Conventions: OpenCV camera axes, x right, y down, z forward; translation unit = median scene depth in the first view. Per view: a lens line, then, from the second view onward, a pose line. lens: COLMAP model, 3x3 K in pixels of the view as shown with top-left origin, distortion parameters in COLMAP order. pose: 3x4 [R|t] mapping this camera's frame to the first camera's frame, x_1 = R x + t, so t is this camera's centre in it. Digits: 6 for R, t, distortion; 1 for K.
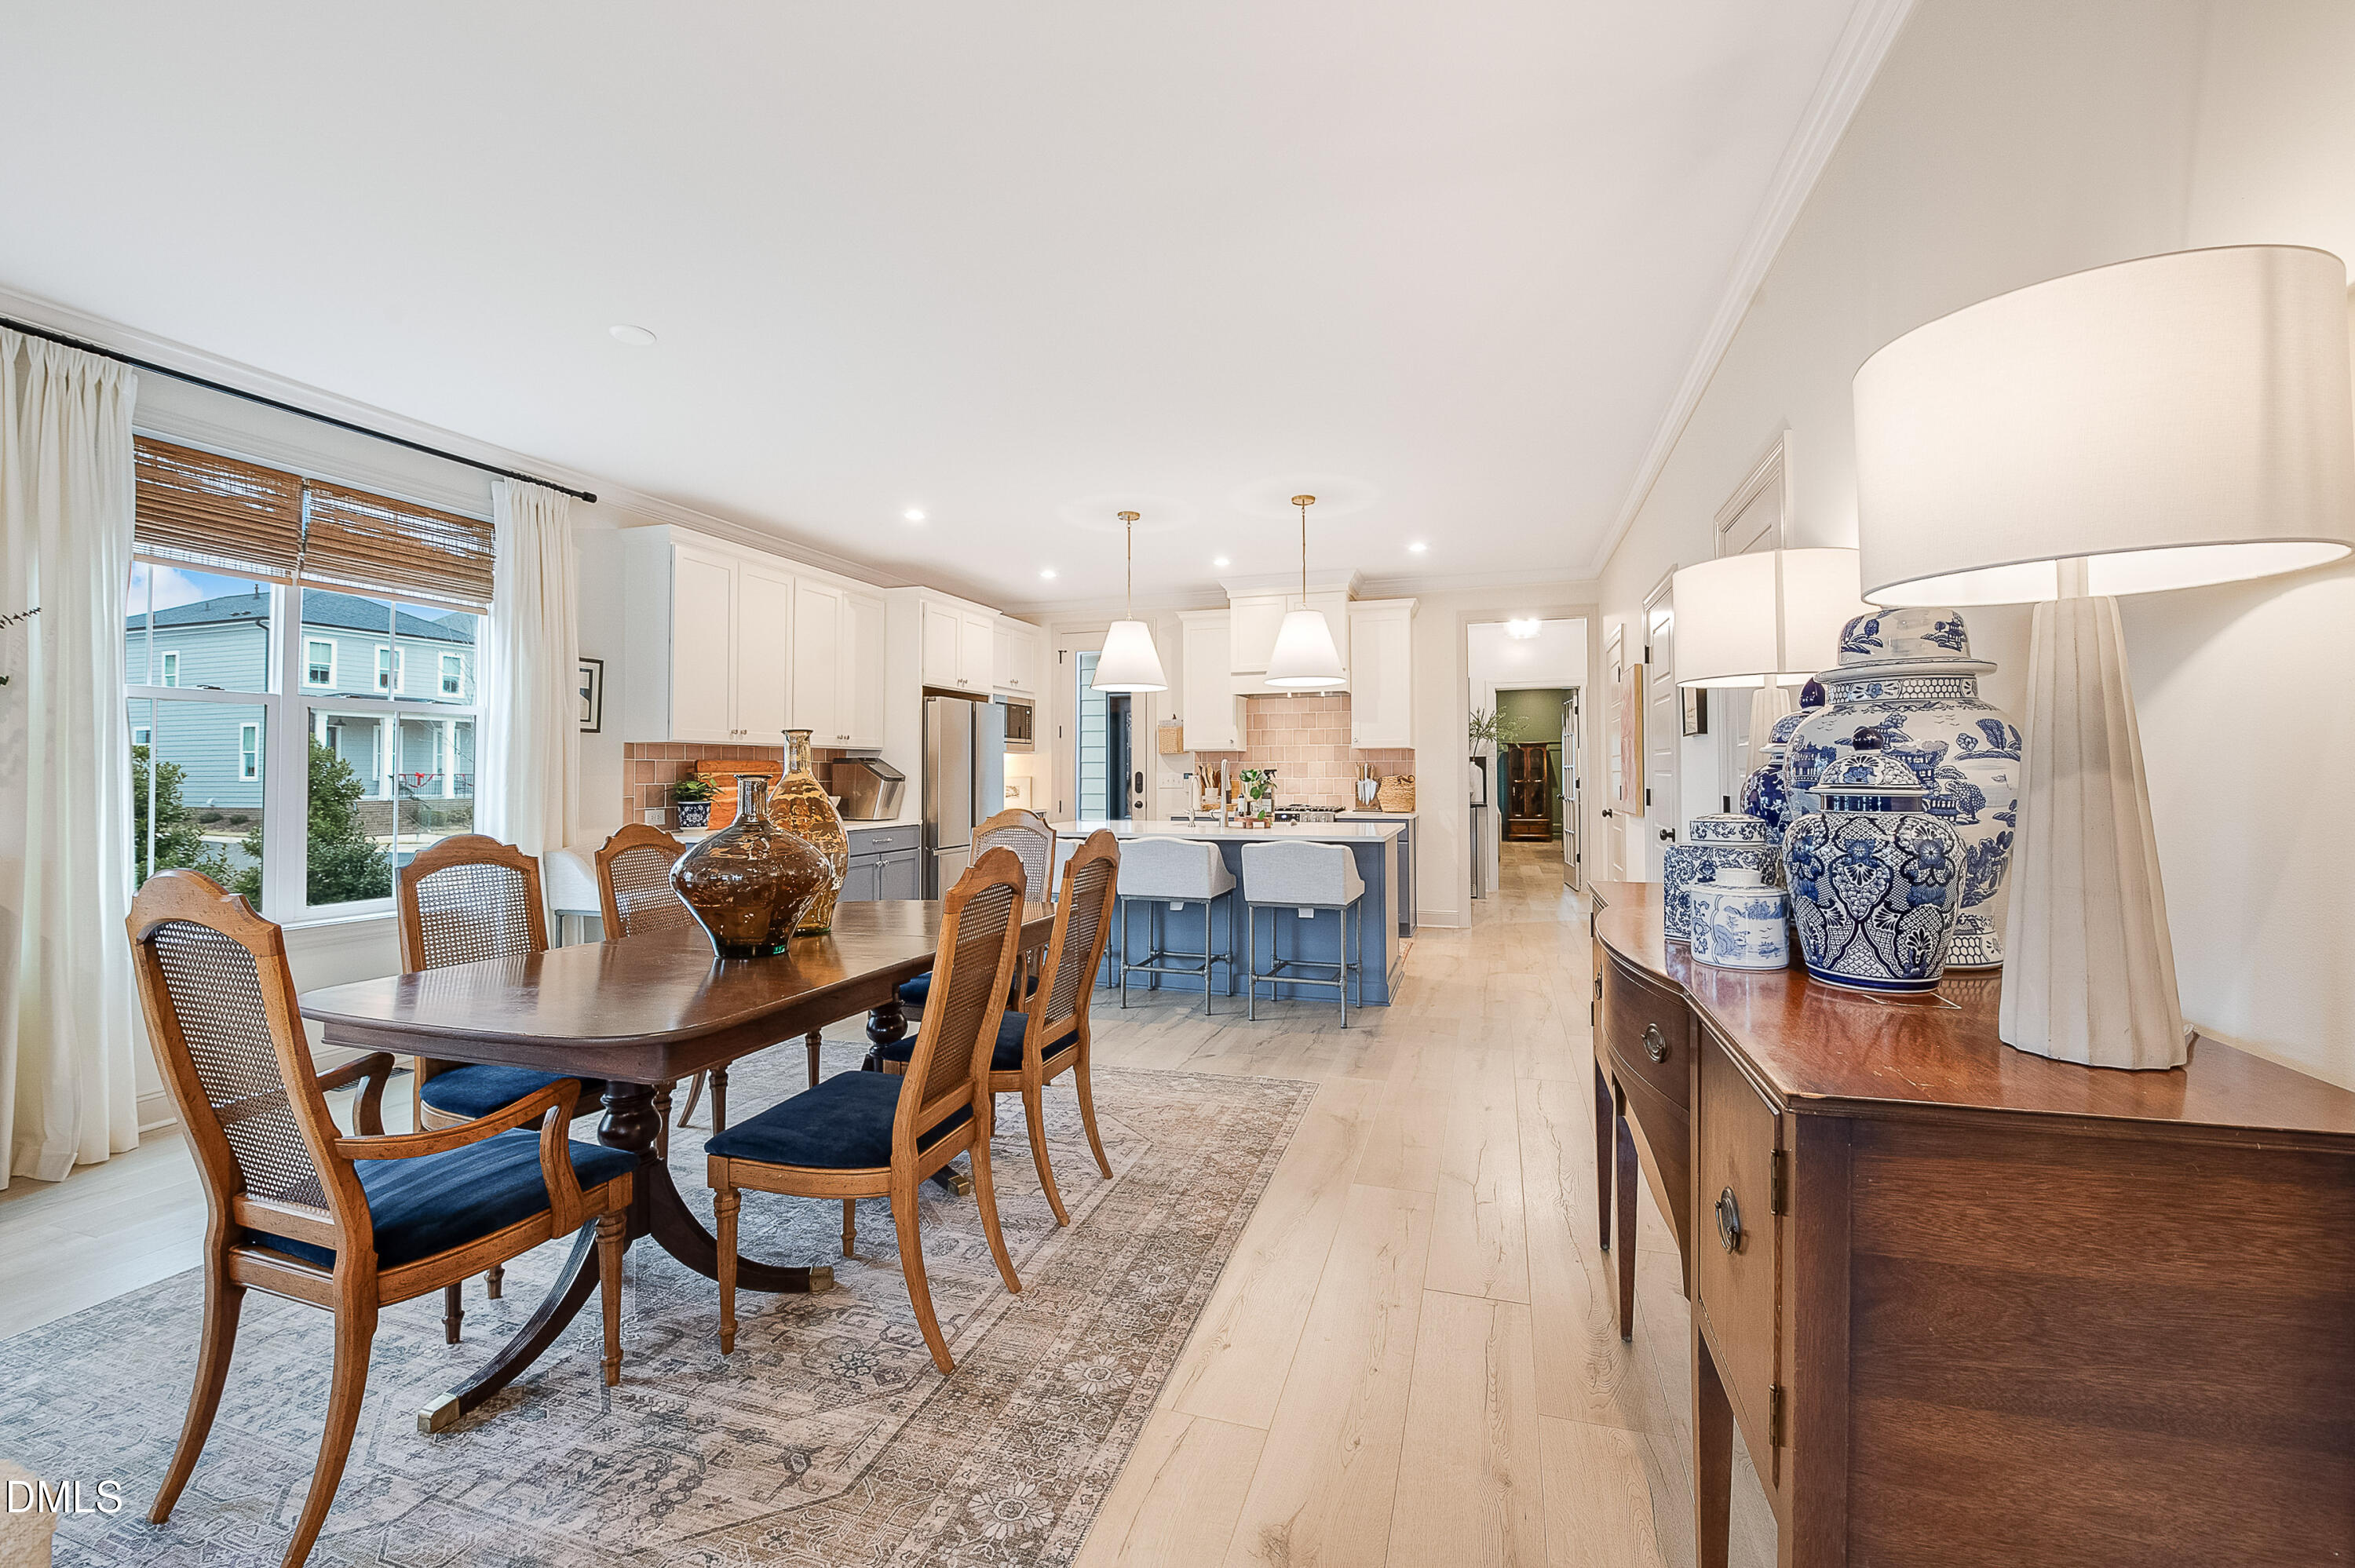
lens RADIAL K [[946.7, 0, 1184.2], [0, 946.7, 773.6], [0, 0, 1]] dist [-0.003317, -0.001457]
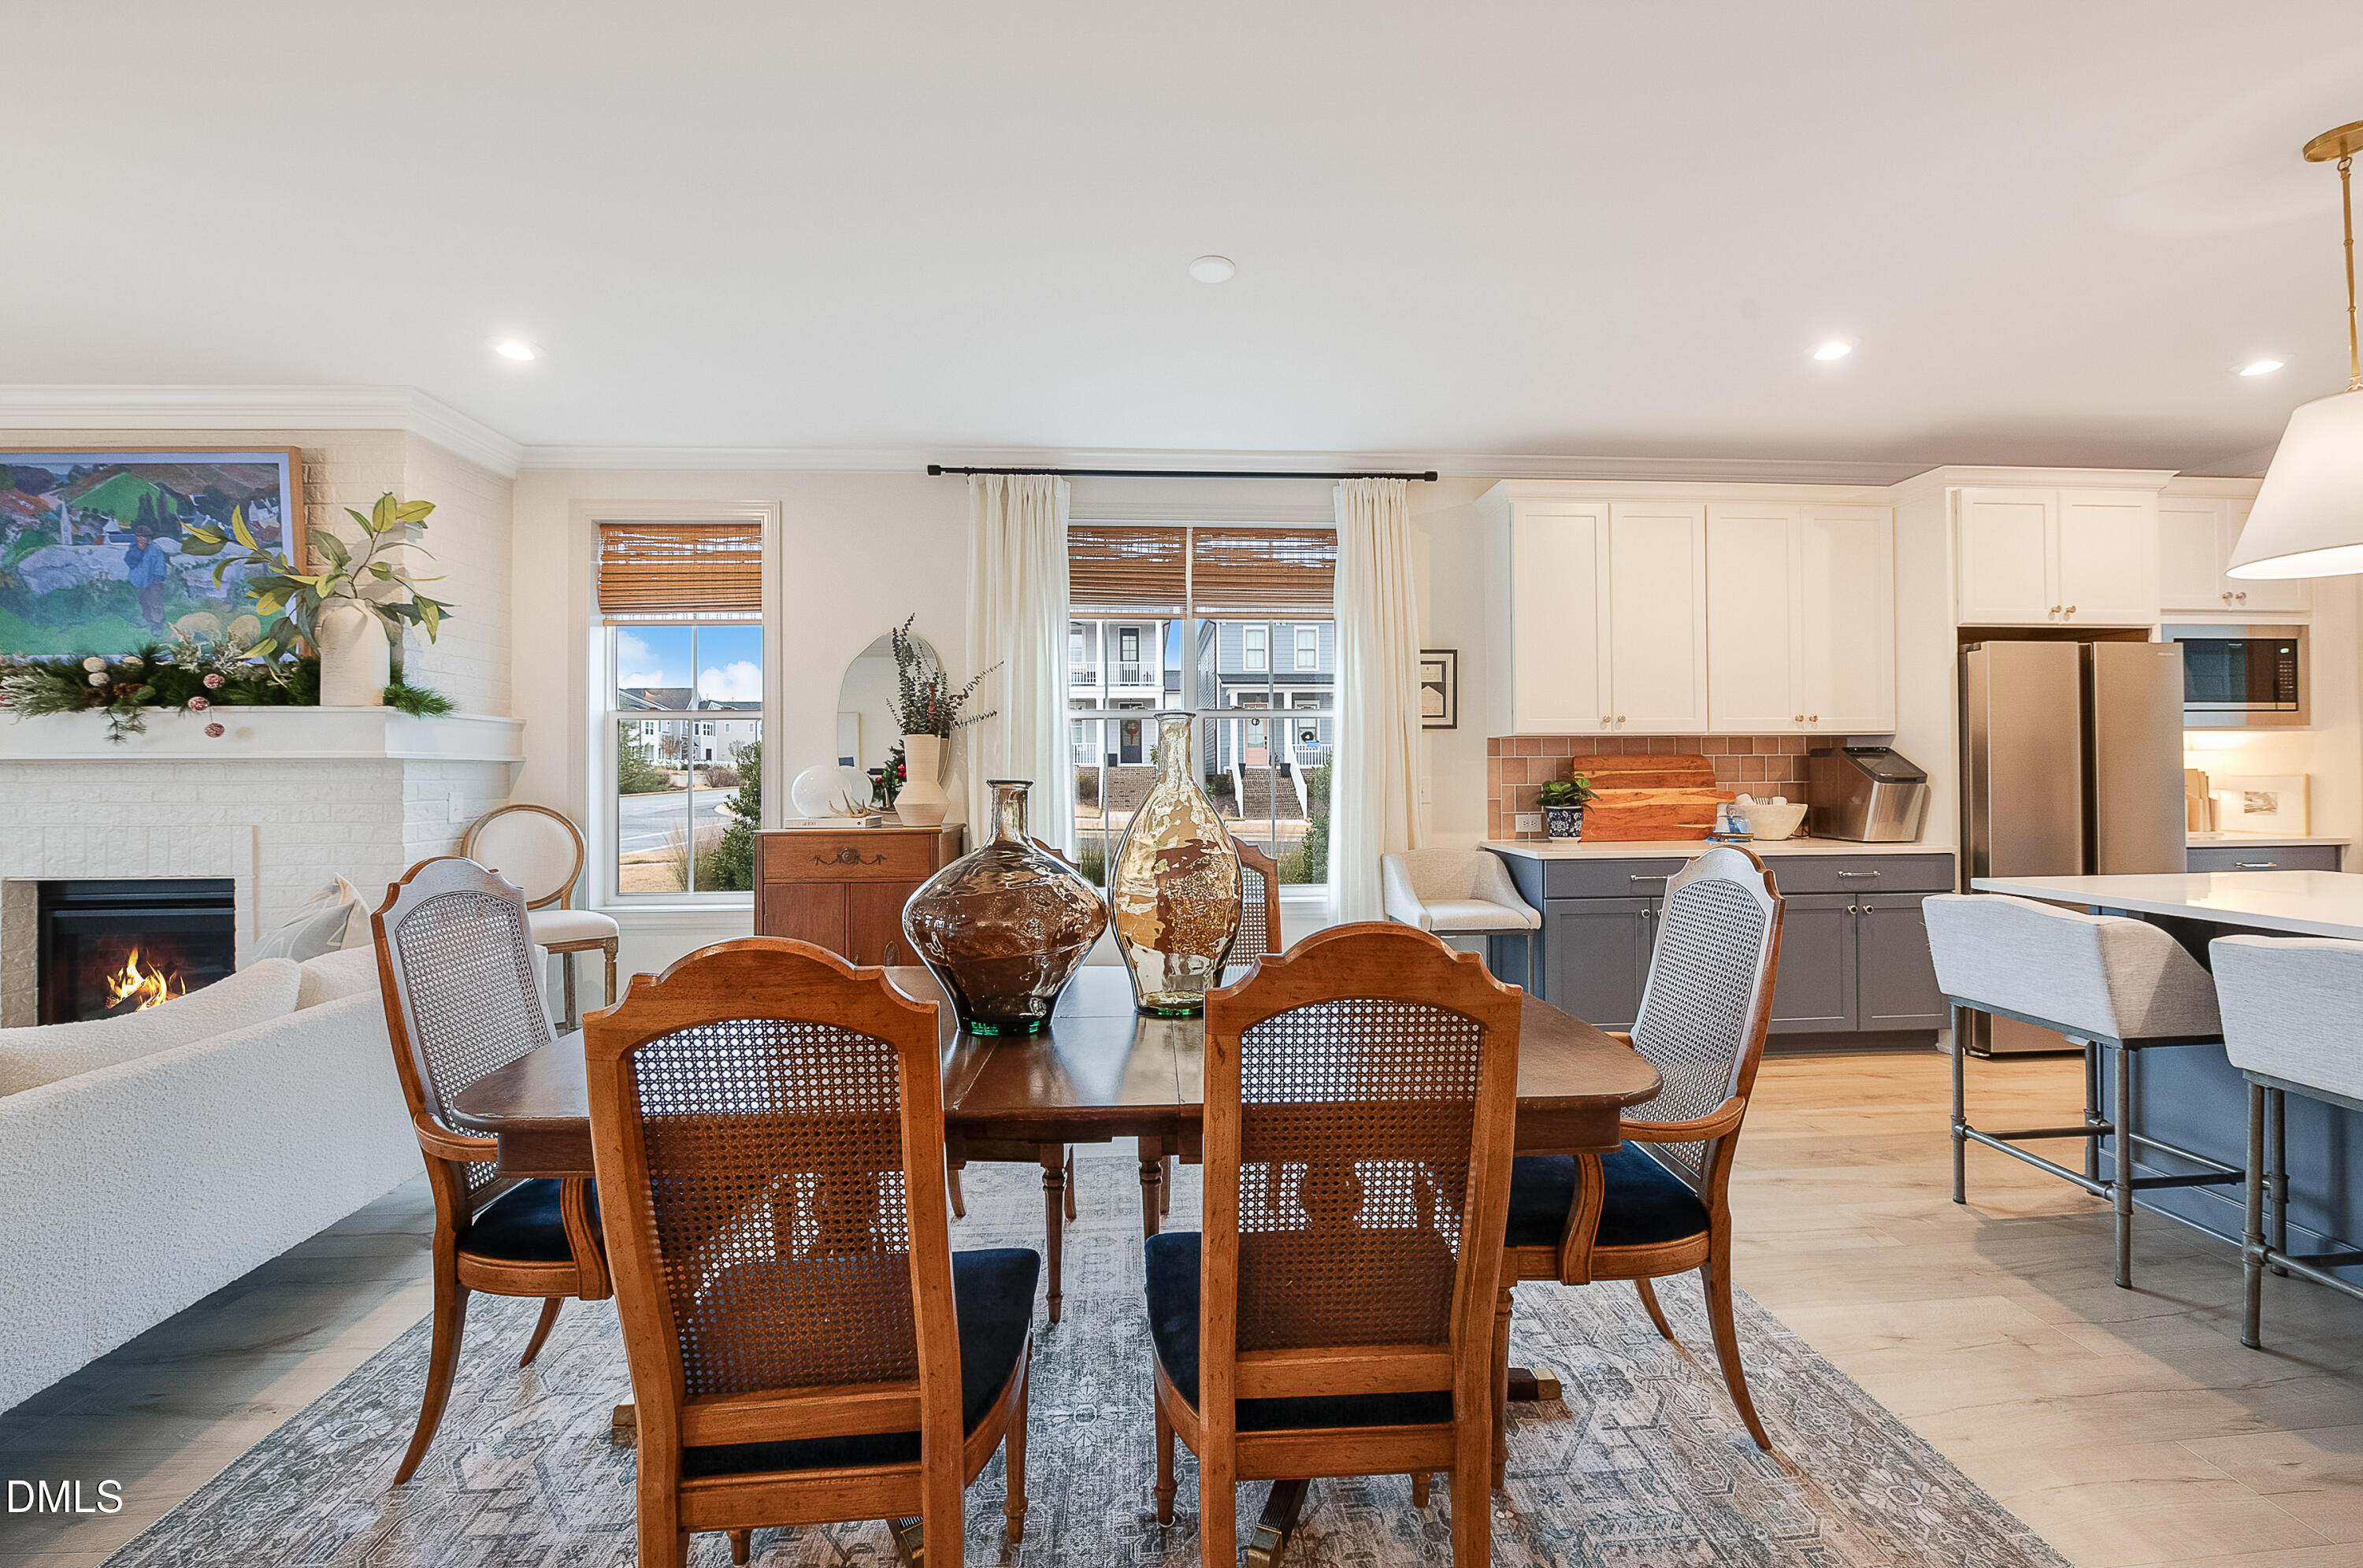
lens RADIAL K [[934.7, 0, 1183.9], [0, 934.7, 784.6], [0, 0, 1]] dist [0.001118, -0.001595]
pose [[0.378741, 0.015560, -0.925372, 0.129686], [0.005549, 0.999803, 0.019082, -0.006997], [0.925486, -0.012362, 0.378580, 0.402947]]
